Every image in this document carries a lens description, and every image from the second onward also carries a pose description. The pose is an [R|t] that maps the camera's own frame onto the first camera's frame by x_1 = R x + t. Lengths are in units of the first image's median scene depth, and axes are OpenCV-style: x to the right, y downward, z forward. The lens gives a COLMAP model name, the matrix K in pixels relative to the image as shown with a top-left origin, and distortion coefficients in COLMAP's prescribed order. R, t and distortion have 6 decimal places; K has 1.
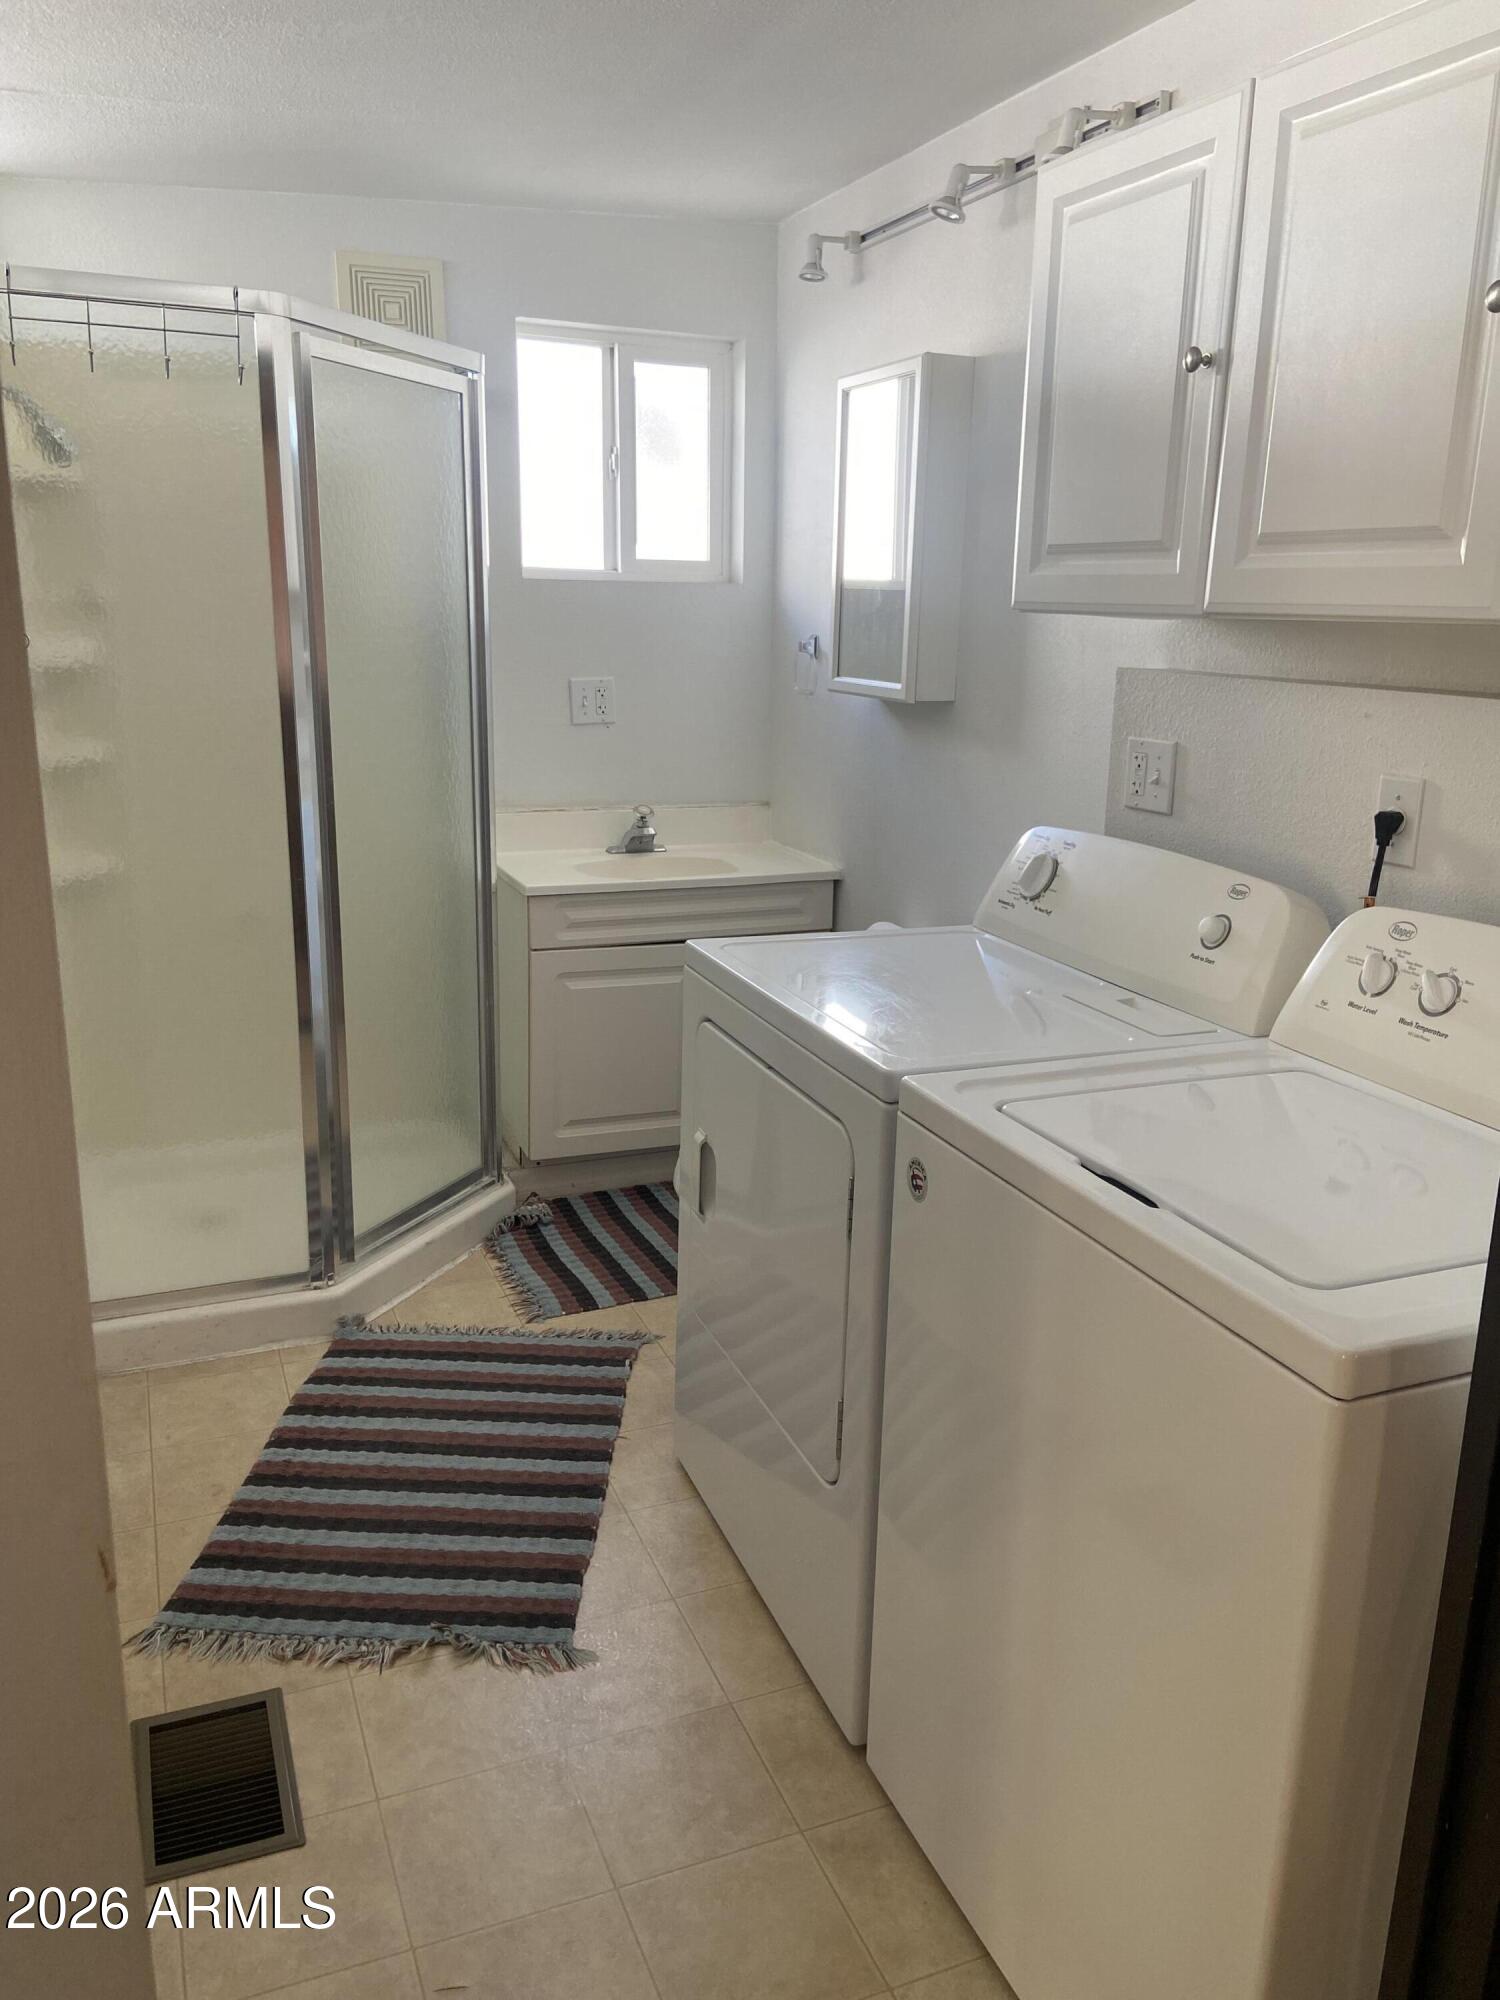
lens RADIAL K [[1520.8, 0, 760.9], [0, 1520.8, 998.8], [0, 0, 1]] dist [0.131091, -0.174086]
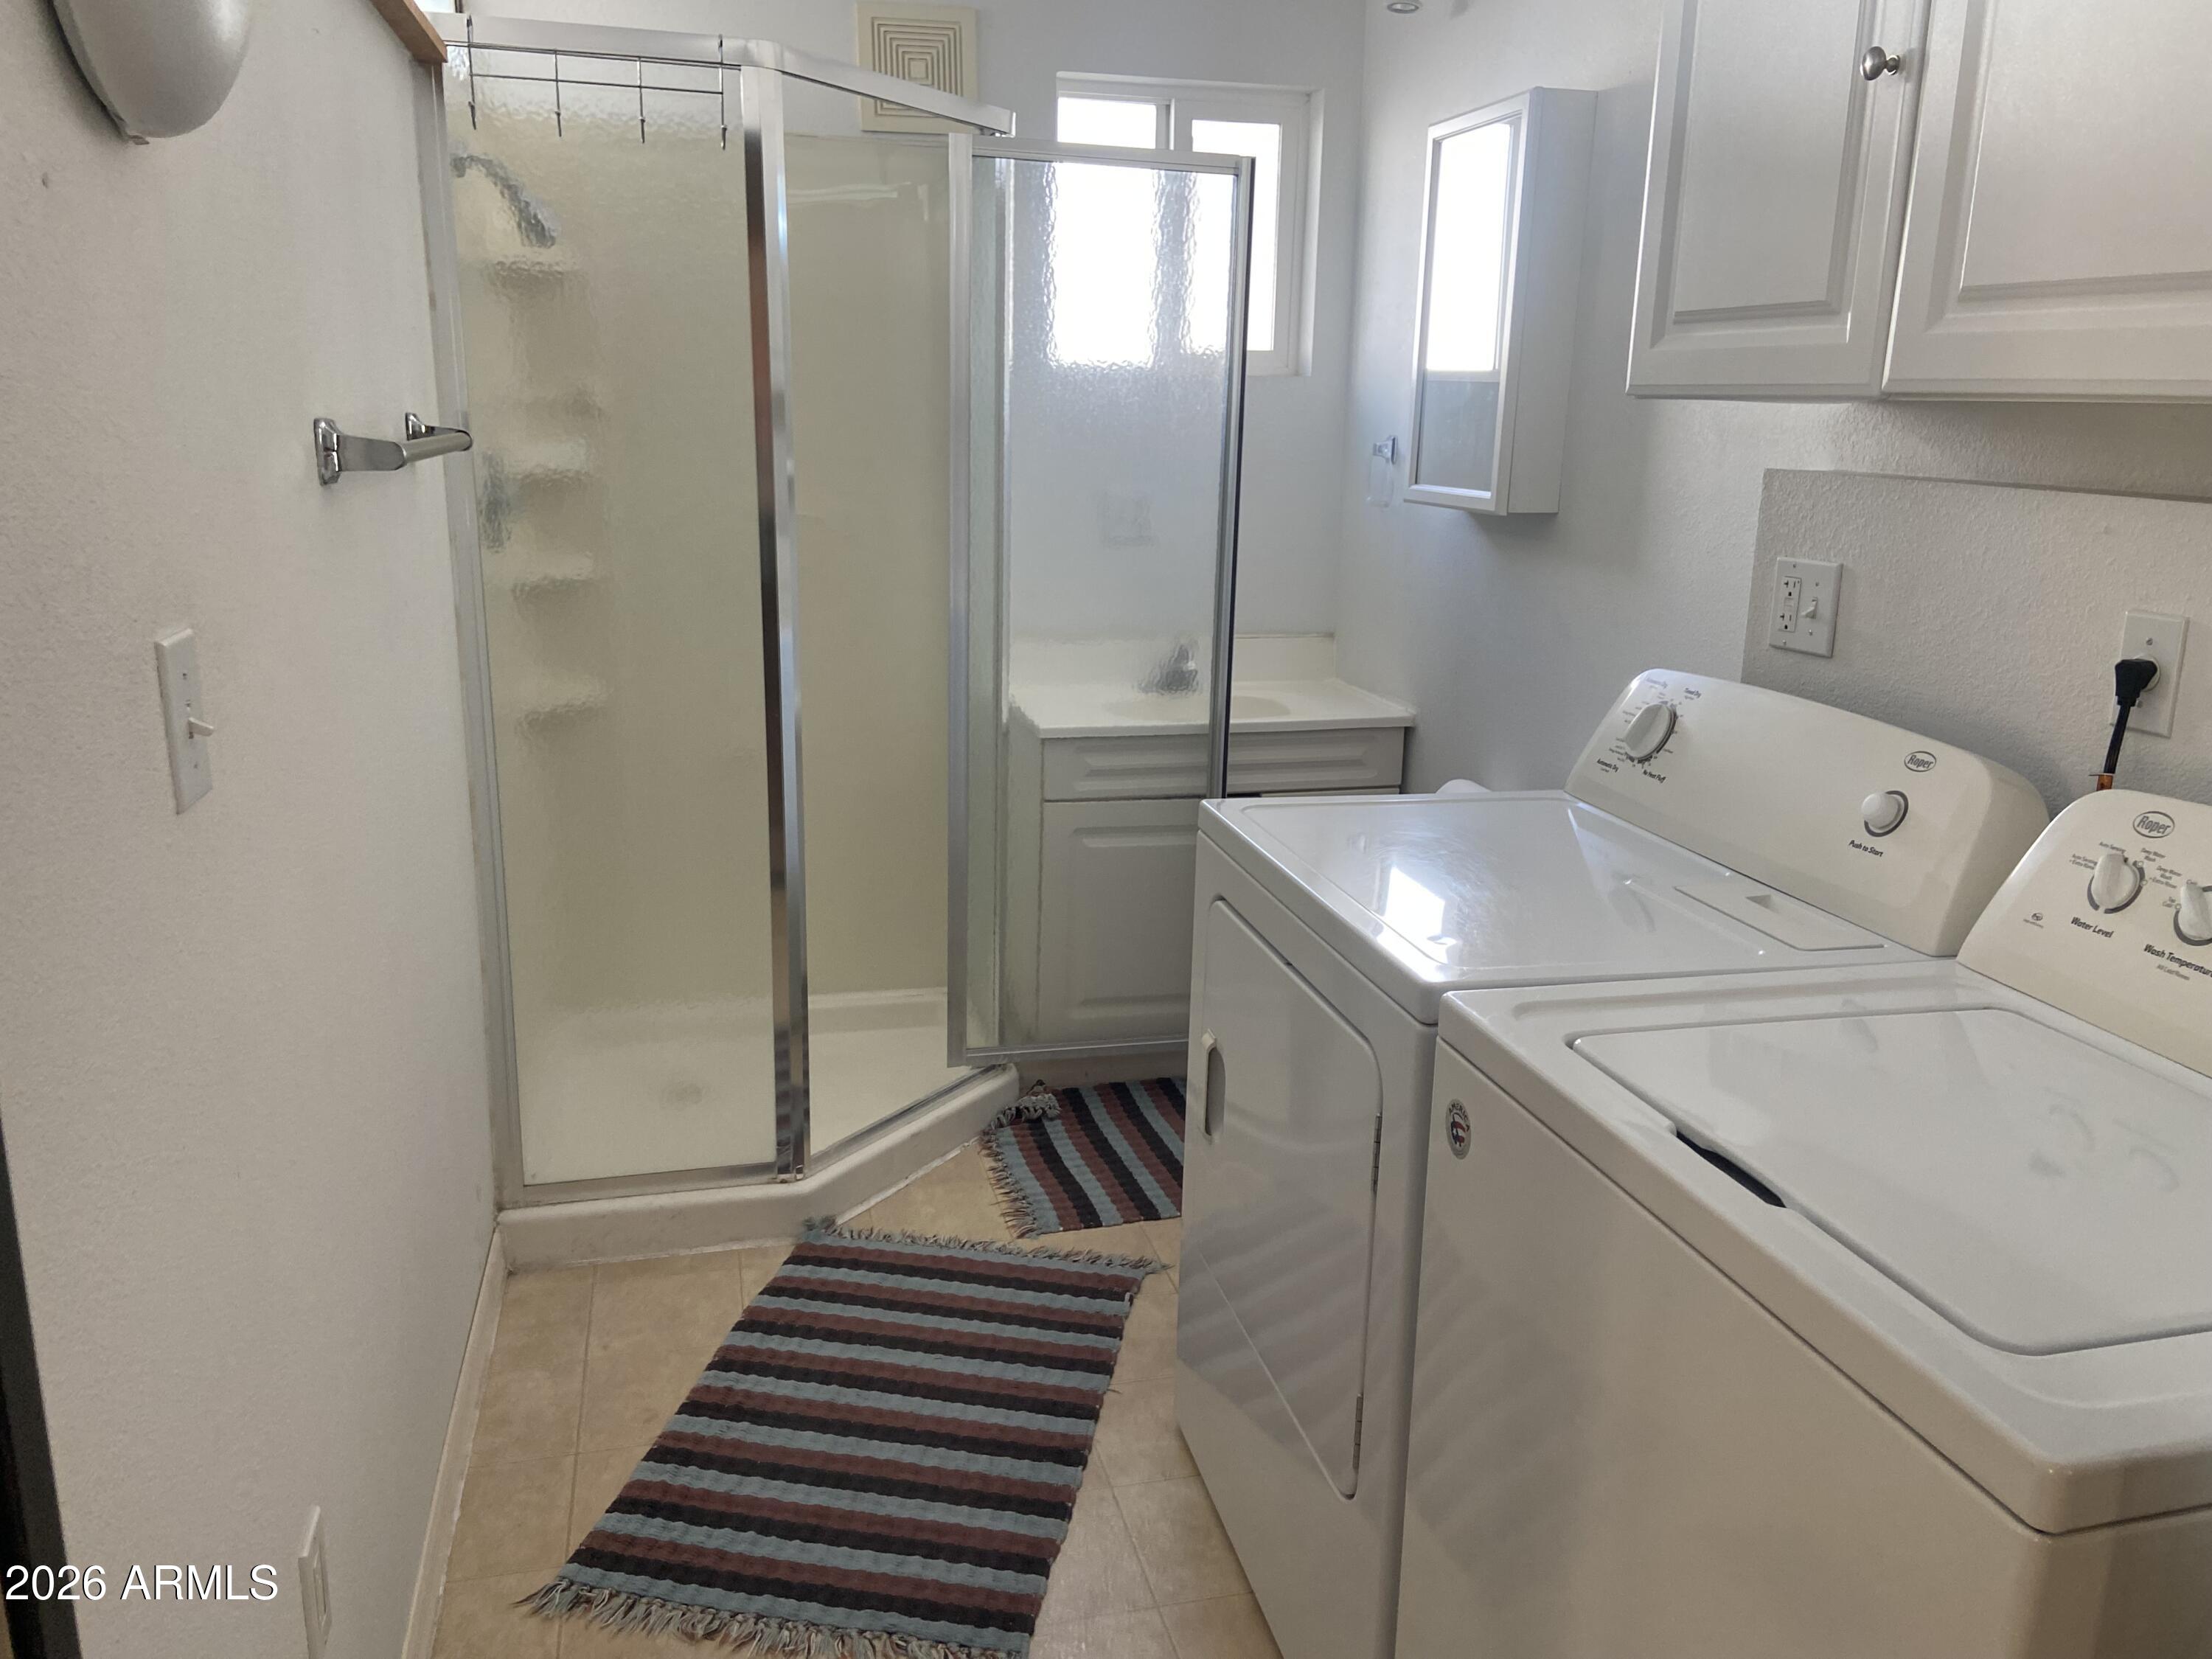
lens RADIAL K [[1672.5, 0, 1106.7], [0, 1672.5, 837.1], [0, 0, 1]] dist [0.136464, -0.186006]
pose [[0.989008, 0.032812, -0.144178, 0.031604], [-0.033676, 0.999427, -0.003551, -0.013354], [0.143979, 0.008367, 0.989545, 0.093815]]
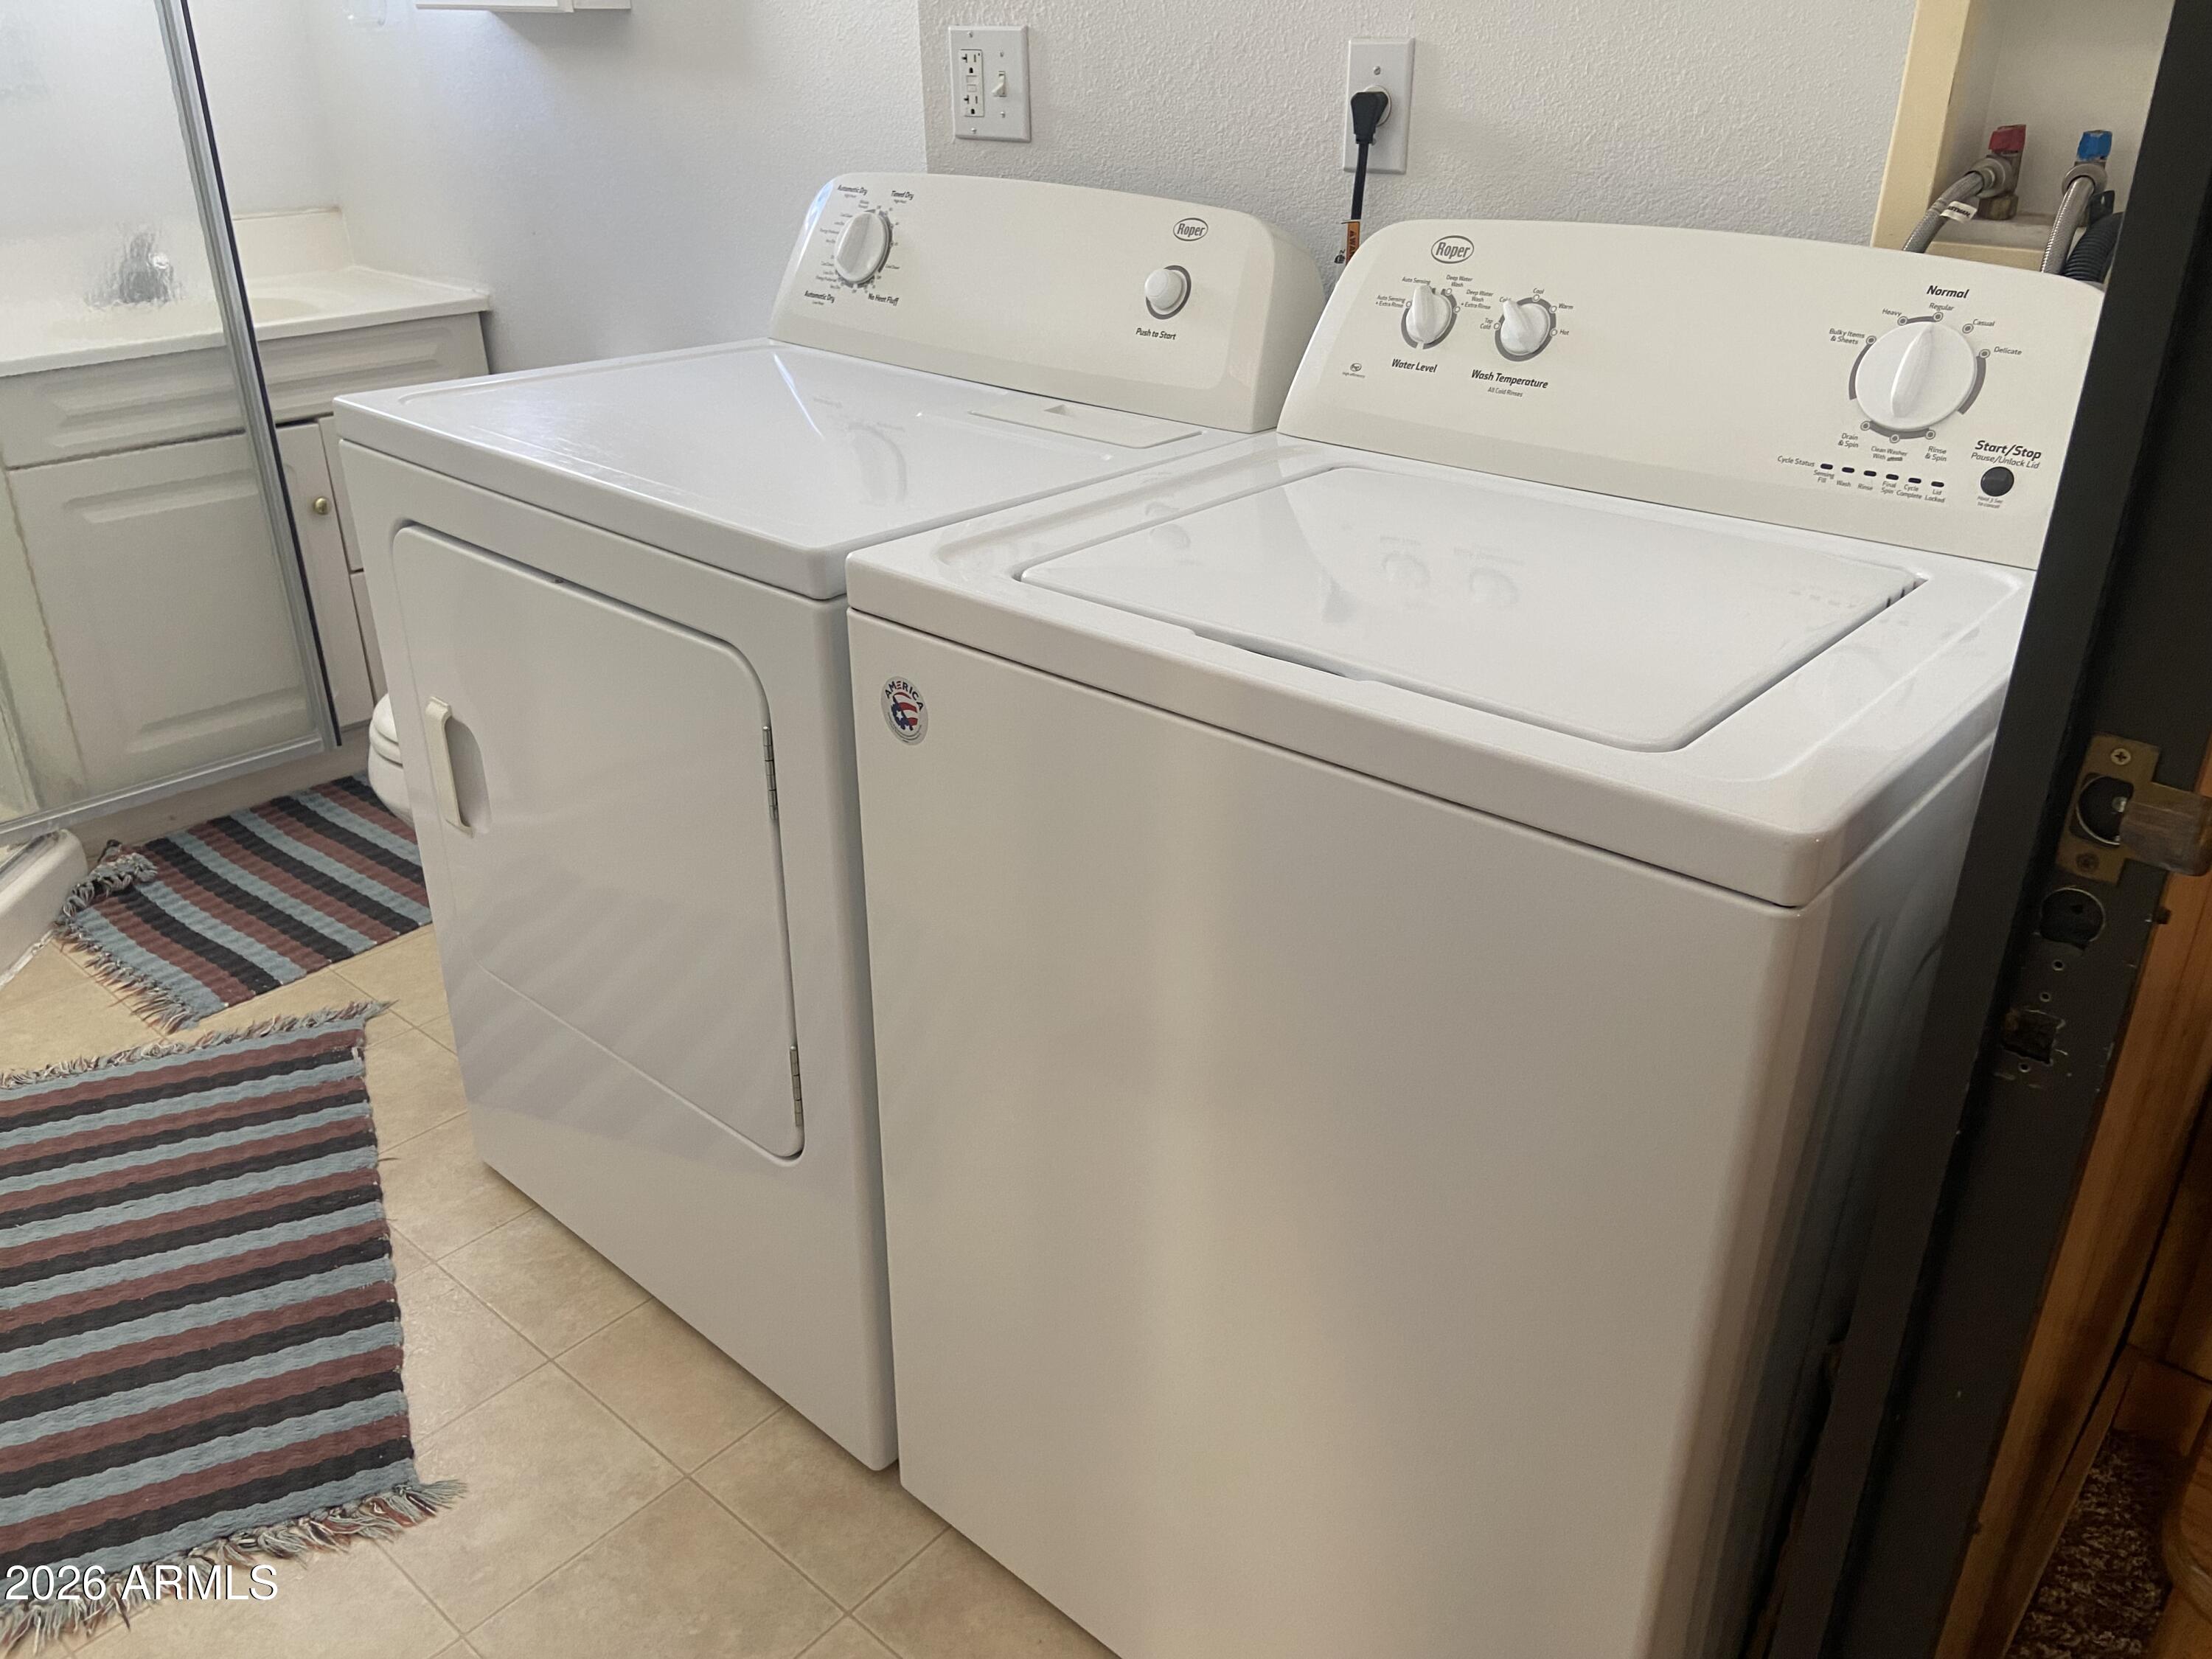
lens RADIAL K [[1672.5, 0, 1106.7], [0, 1672.5, 837.1], [0, 0, 1]] dist [0.136464, -0.186006]
pose [[0.895673, -0.215072, 0.389247, -0.075209], [0.129714, 0.963563, 0.233924, 0.010613], [-0.425374, -0.159028, 0.890936, 0.225750]]
